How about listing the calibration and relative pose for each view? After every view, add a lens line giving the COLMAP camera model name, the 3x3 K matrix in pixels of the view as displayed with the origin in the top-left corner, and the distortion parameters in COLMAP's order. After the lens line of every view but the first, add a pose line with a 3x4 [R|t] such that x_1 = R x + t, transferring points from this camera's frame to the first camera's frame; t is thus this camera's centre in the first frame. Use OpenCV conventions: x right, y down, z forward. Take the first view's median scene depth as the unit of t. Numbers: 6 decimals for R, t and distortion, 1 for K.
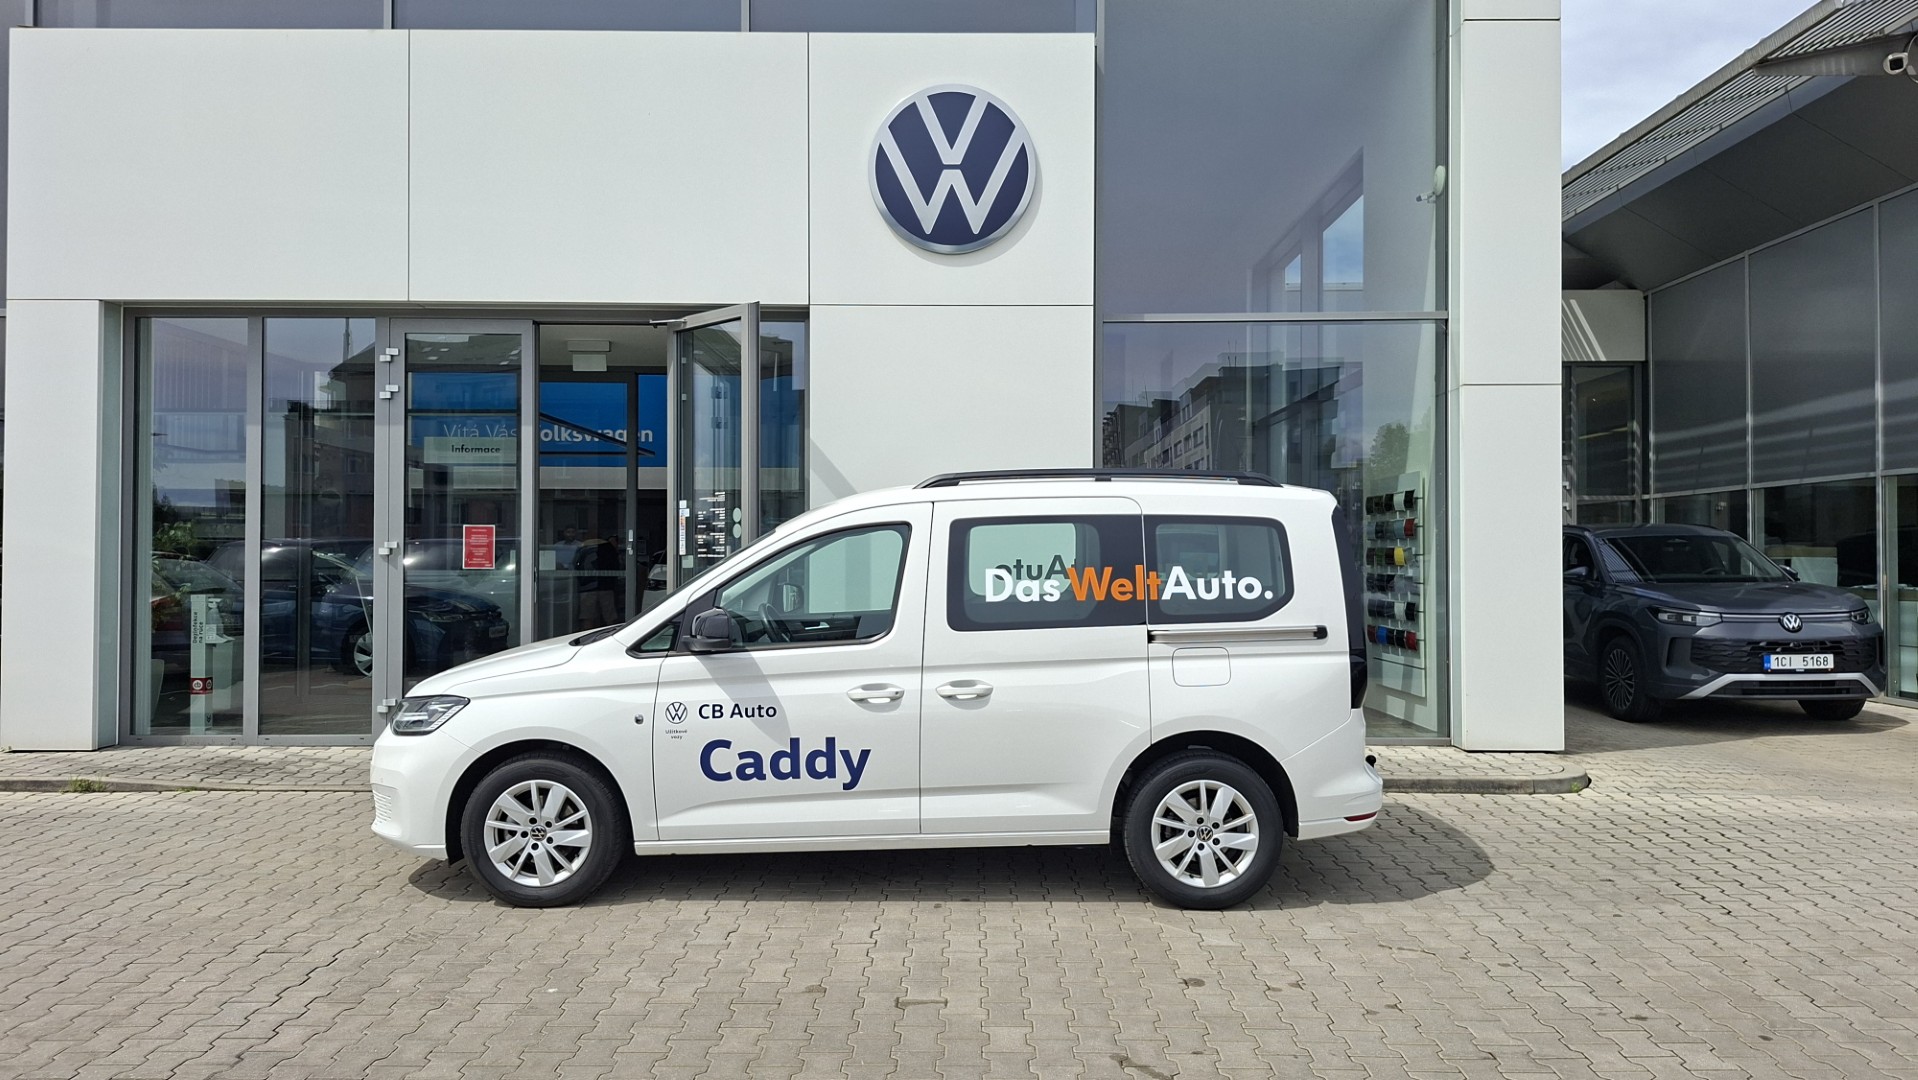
lens RADIAL K [[1334.4, 0, 965.6], [0, 1334.4, 547.7], [0, 0, 1]] dist [0.077603, -0.090885]
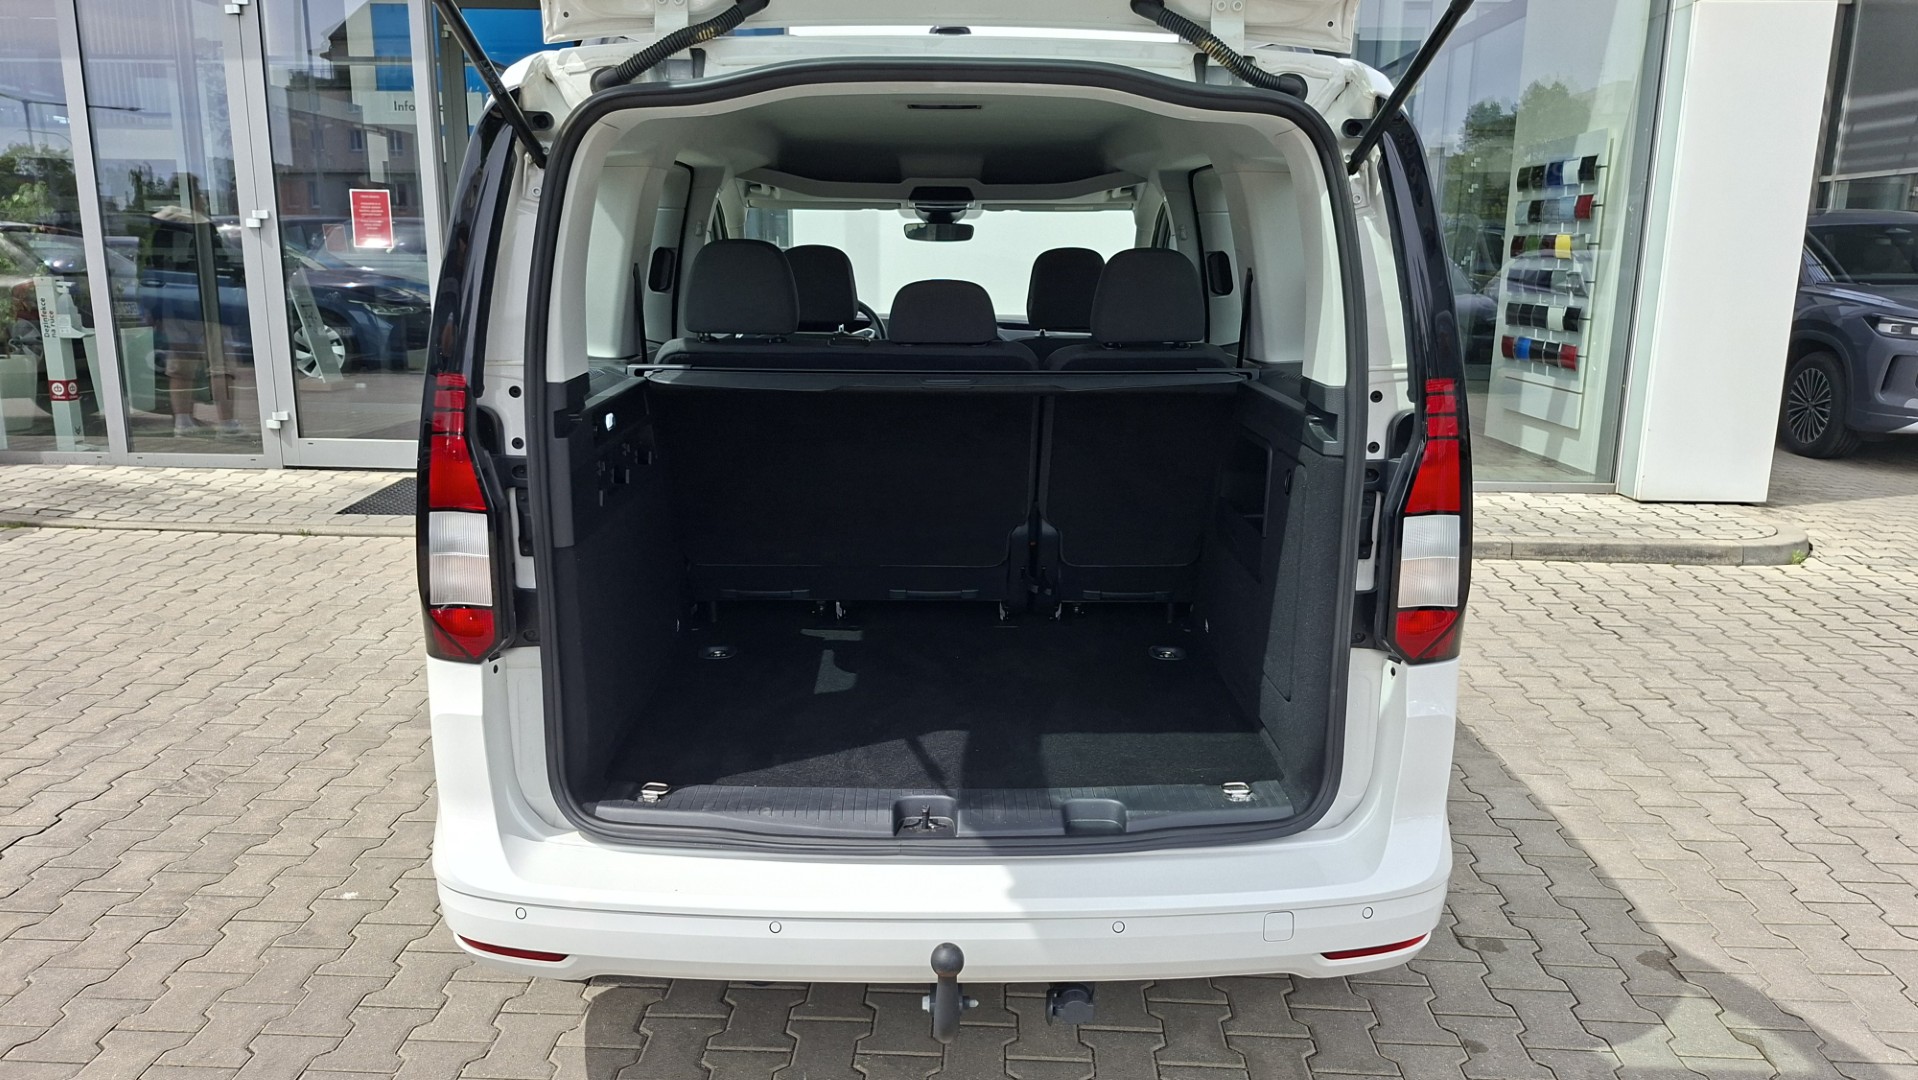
lens RADIAL K [[1334.4, 0, 965.6], [0, 1334.4, 547.7], [0, 0, 1]] dist [0.077603, -0.090885]
pose [[0.999580, 0.017003, -0.023467, 0.002078], [-0.011401, 0.975218, 0.220951, 0.008074], [0.026643, -0.220590, 0.975003, 0.207721]]
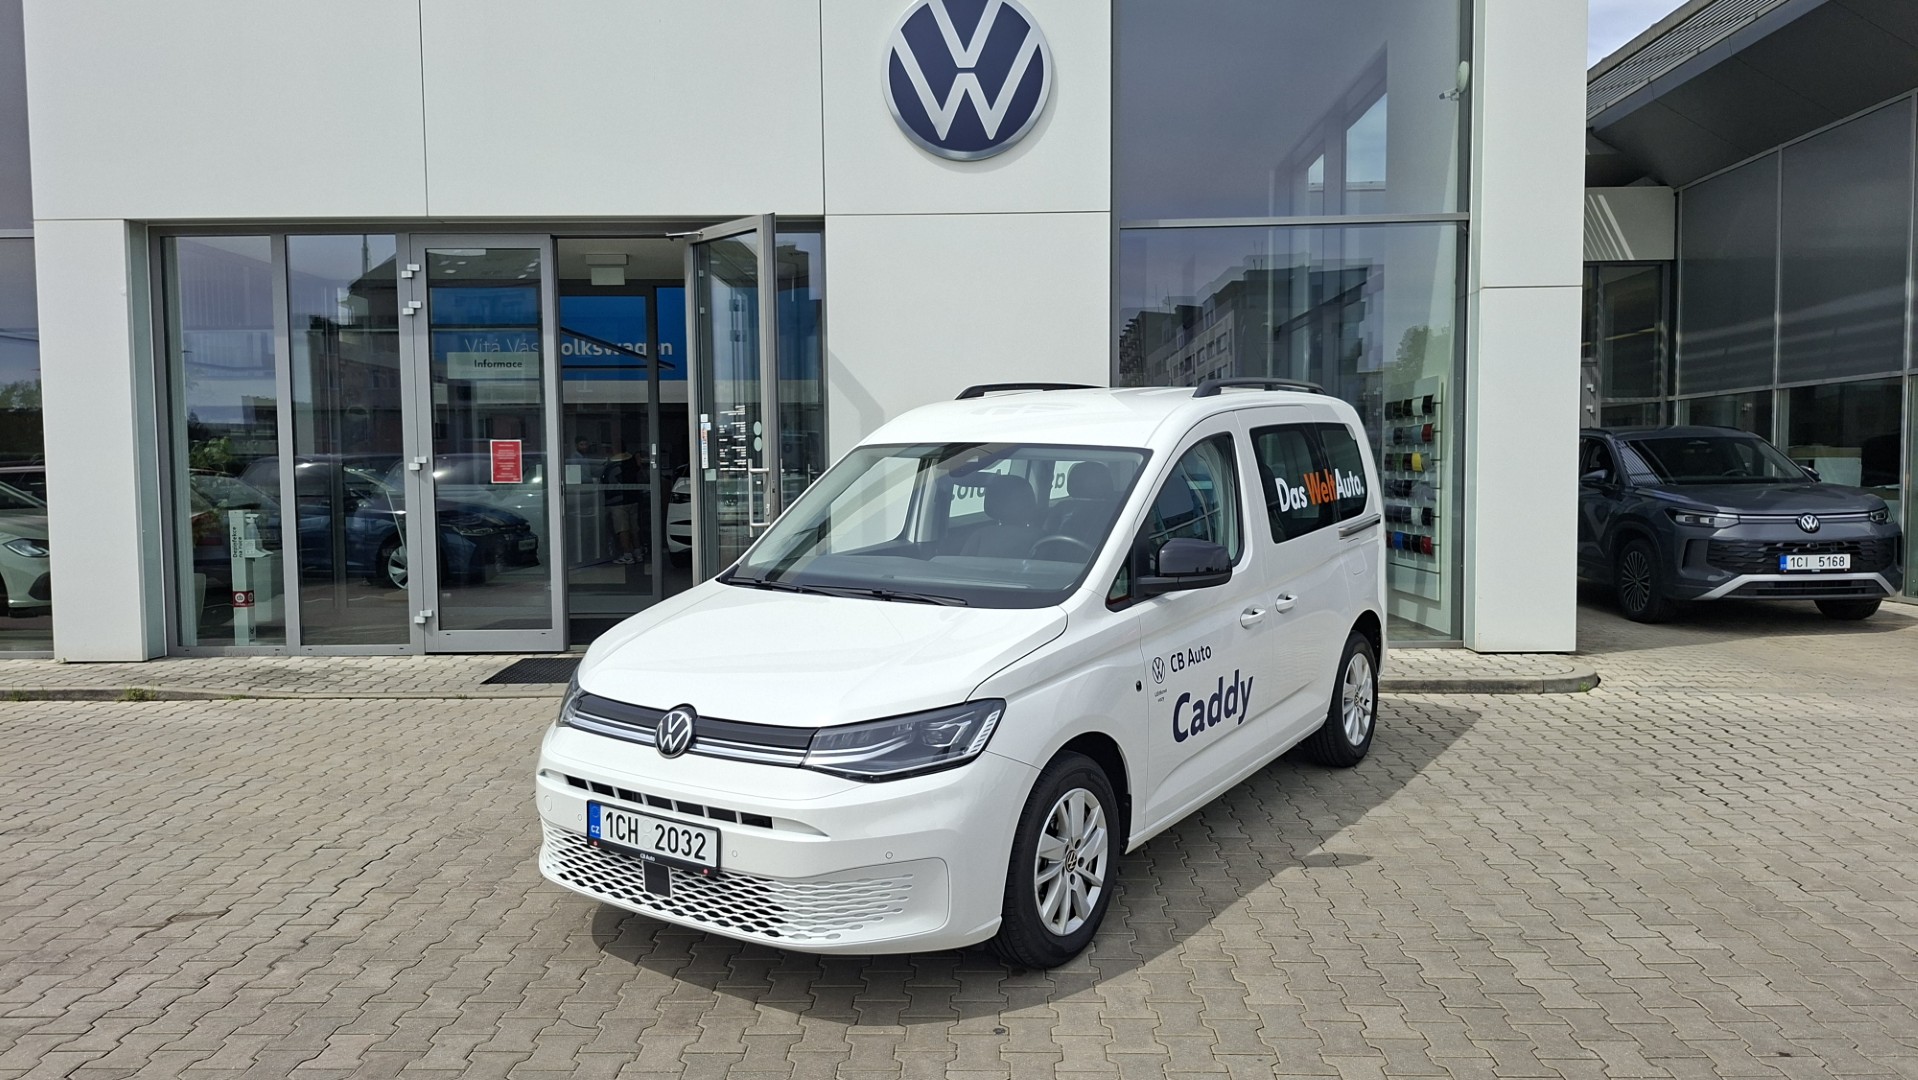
lens RADIAL K [[1330.9, 0, 961.8], [0, 1330.9, 565.6], [0, 0, 1]] dist [0.093977, -0.132475]
pose [[0.999766, -0.008517, -0.019880, 0.002708], [0.010083, 0.996738, 0.080069, 0.000117], [0.019133, -0.080251, 0.996591, -0.012608]]
